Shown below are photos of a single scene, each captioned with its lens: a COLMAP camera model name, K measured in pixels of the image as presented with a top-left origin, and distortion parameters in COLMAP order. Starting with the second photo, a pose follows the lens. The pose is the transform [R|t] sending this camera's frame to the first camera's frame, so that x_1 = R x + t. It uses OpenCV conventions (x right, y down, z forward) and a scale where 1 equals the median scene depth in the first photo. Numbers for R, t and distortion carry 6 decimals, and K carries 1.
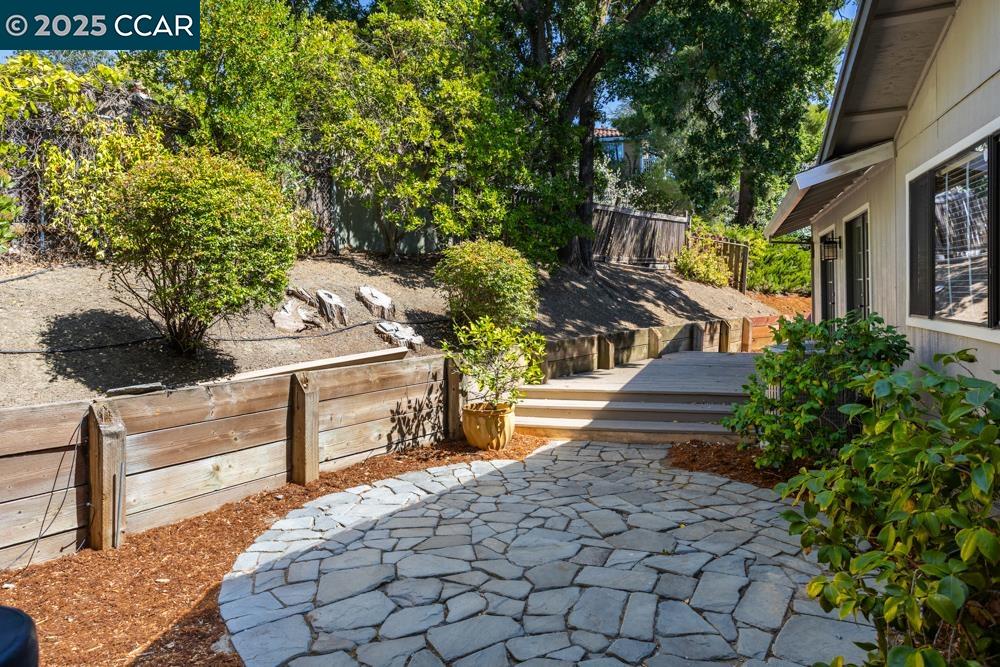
lens RADIAL K [[634.3, 0, 500.0], [0, 634.3, 333.5], [0, 0, 1]] dist [-0.000300, -0.000169]
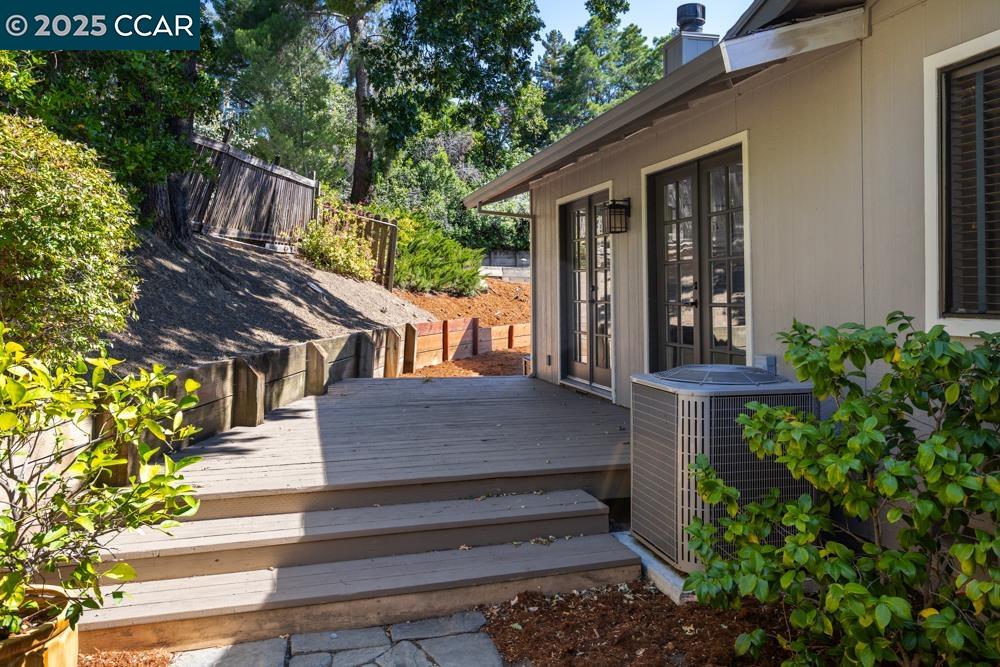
lens RADIAL K [[784.4, 0, 501.3], [0, 784.4, 267.3], [0, 0, 1]] dist [0.001382, 0.006101]
pose [[0.831892, 0.035352, 0.553810, -0.014246], [0.019351, 0.995514, -0.092616, -0.006349], [-0.554600, 0.087764, 0.827476, 0.282877]]
